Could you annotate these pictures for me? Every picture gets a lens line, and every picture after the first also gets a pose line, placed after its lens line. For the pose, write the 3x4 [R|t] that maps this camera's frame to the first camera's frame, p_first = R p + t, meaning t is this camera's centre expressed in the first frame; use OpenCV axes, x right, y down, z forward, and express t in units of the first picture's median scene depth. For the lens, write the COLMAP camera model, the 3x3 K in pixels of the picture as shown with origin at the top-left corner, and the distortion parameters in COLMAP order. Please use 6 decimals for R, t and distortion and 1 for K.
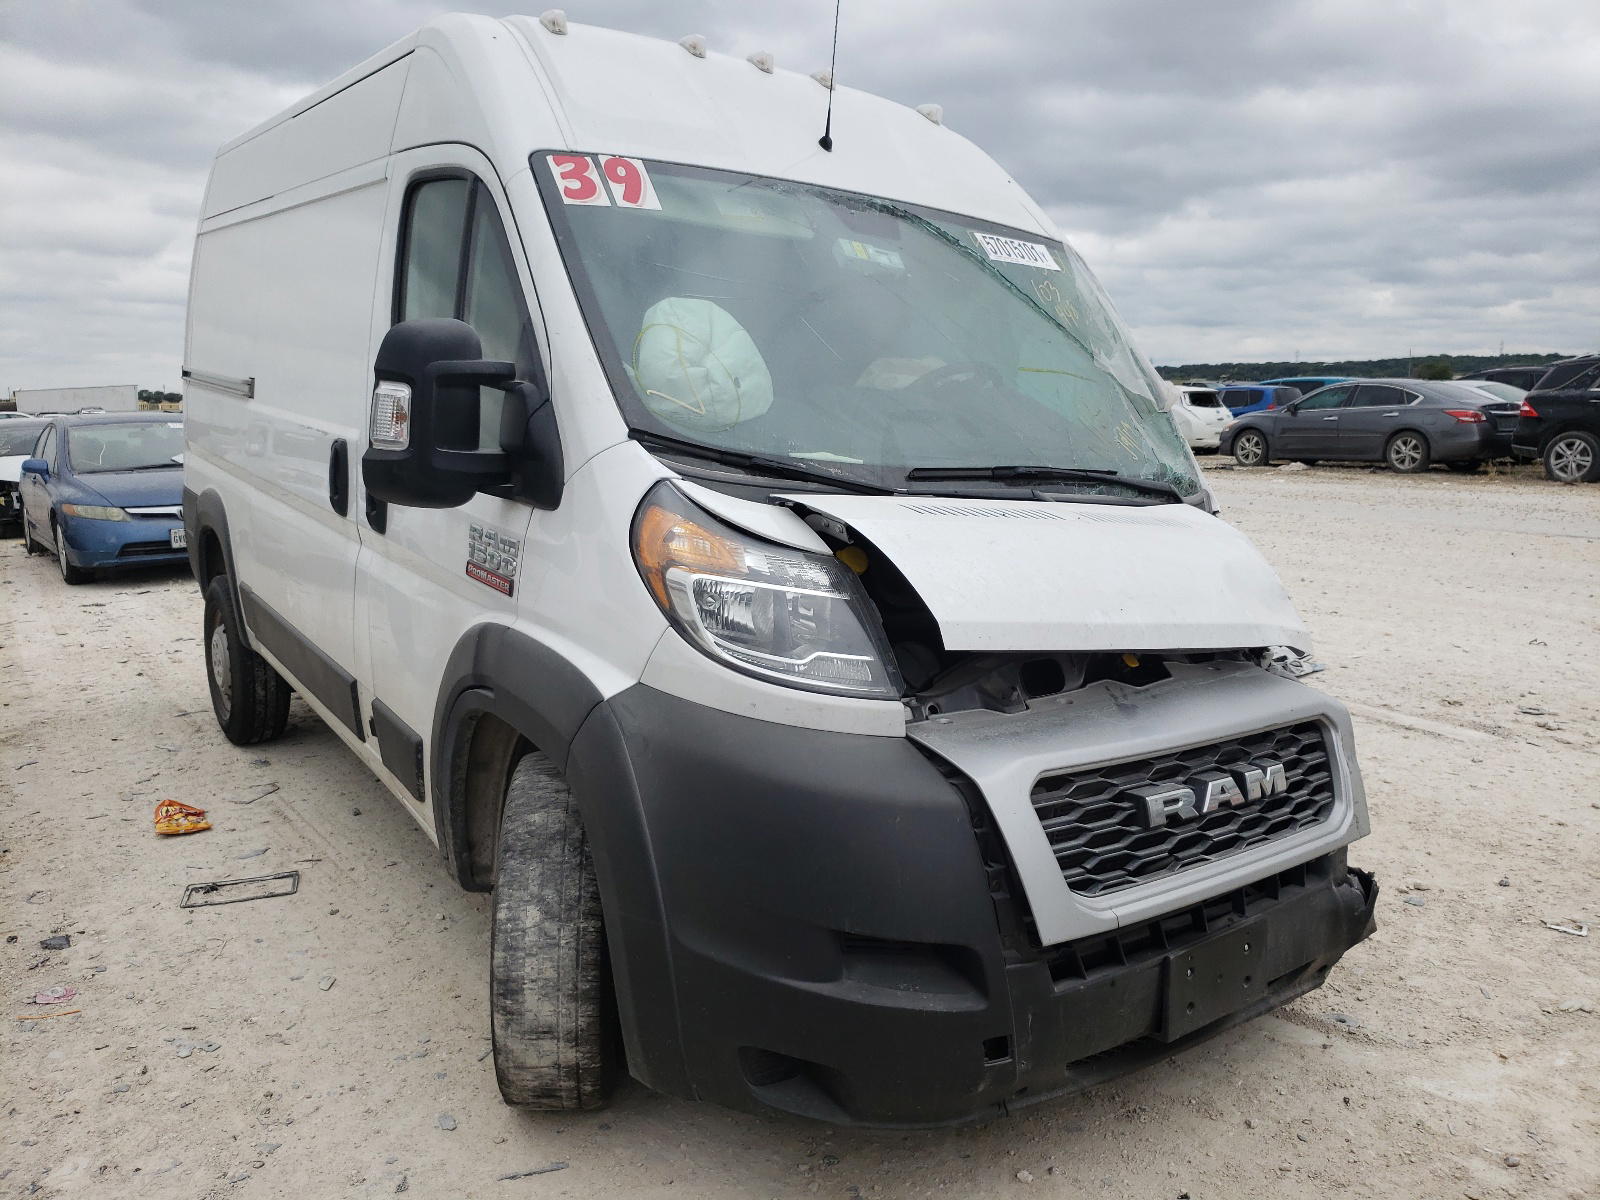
lens RADIAL K [[1218.1, 0, 797.8], [0, 1218.1, 575.6], [0, 0, 1]] dist [0.093354, -0.000286]
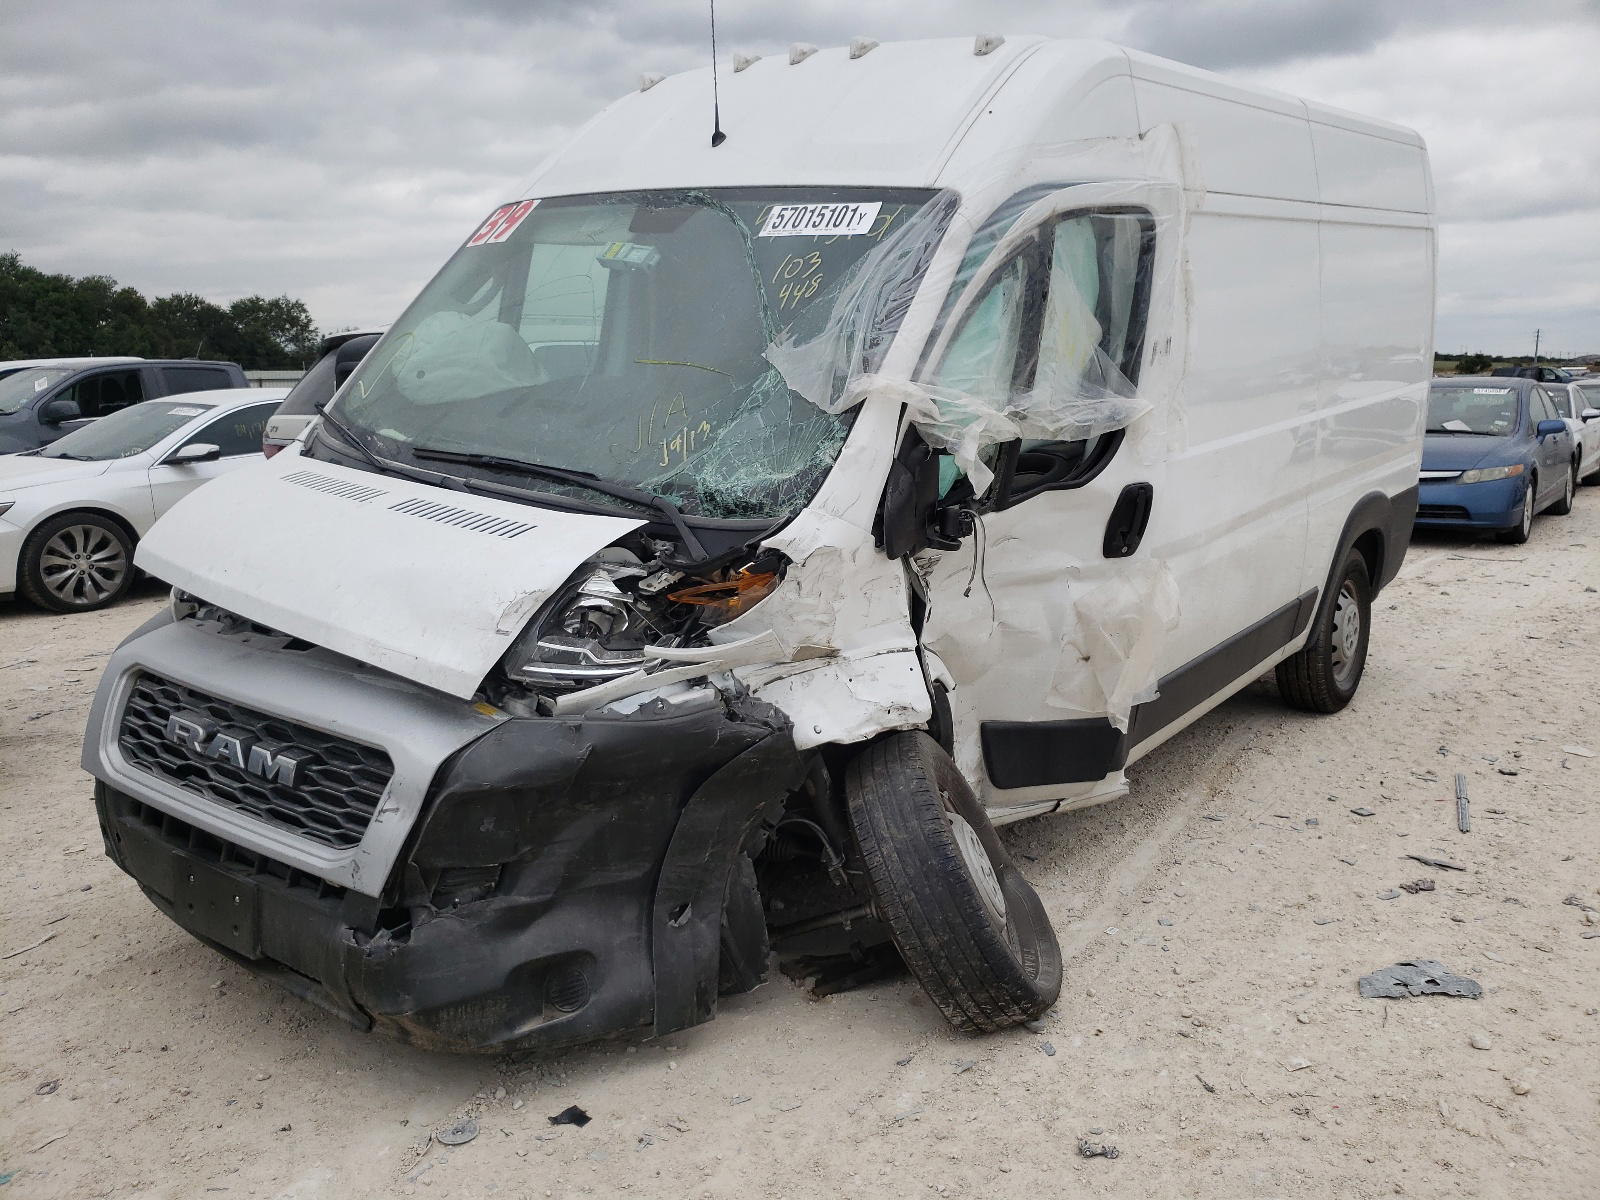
lens RADIAL K [[1234.8, 0, 801.8], [0, 1234.8, 548.2], [0, 0, 1]] dist [0.094013, -0.137354]
pose [[0.280154, 0.139650, -0.949743, 1.374324], [-0.140451, 0.984678, 0.103356, -0.170819], [0.949625, 0.104437, 0.295476, 1.020294]]
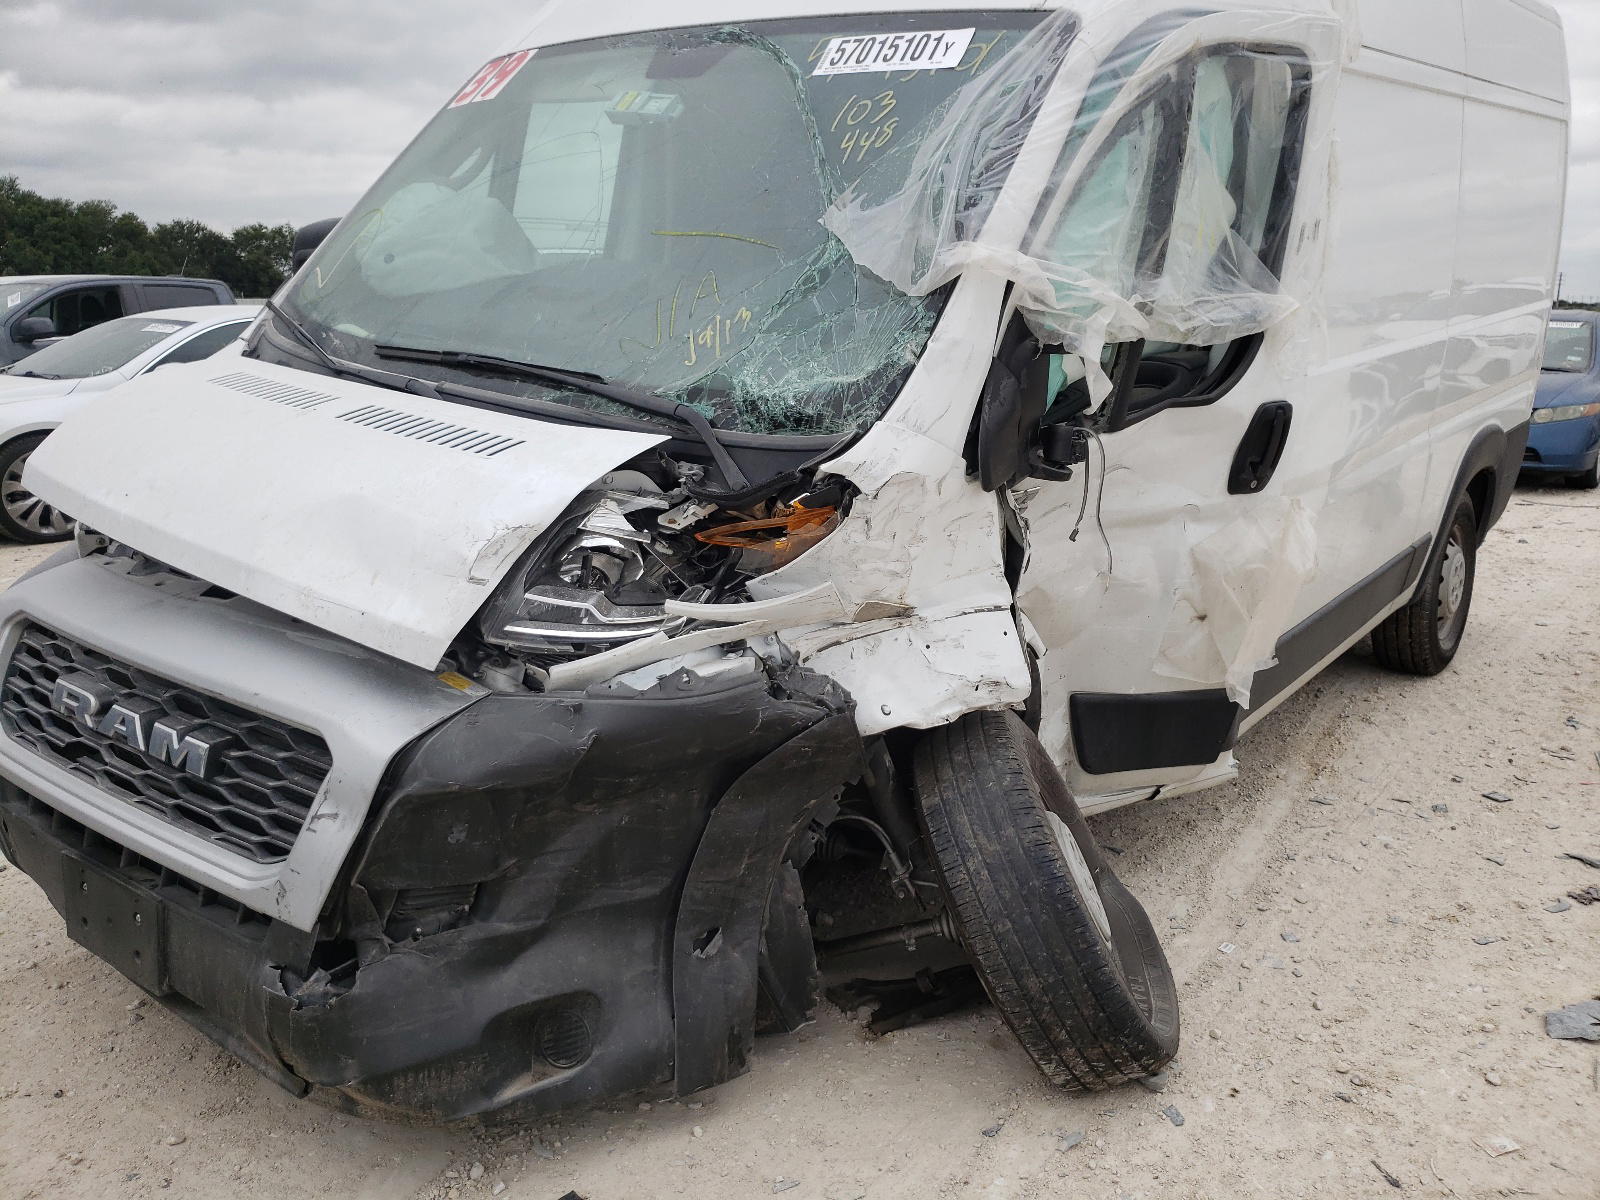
lens RADIAL K [[1246.4, 0, 798.7], [0, 1246.4, 542.8], [0, 0, 1]] dist [0.032752, 0.003930]
pose [[0.270415, 0.185030, -0.944796, 1.140505], [-0.151668, 0.977291, 0.147984, -0.132412], [0.950722, 0.103279, 0.292337, 1.053638]]
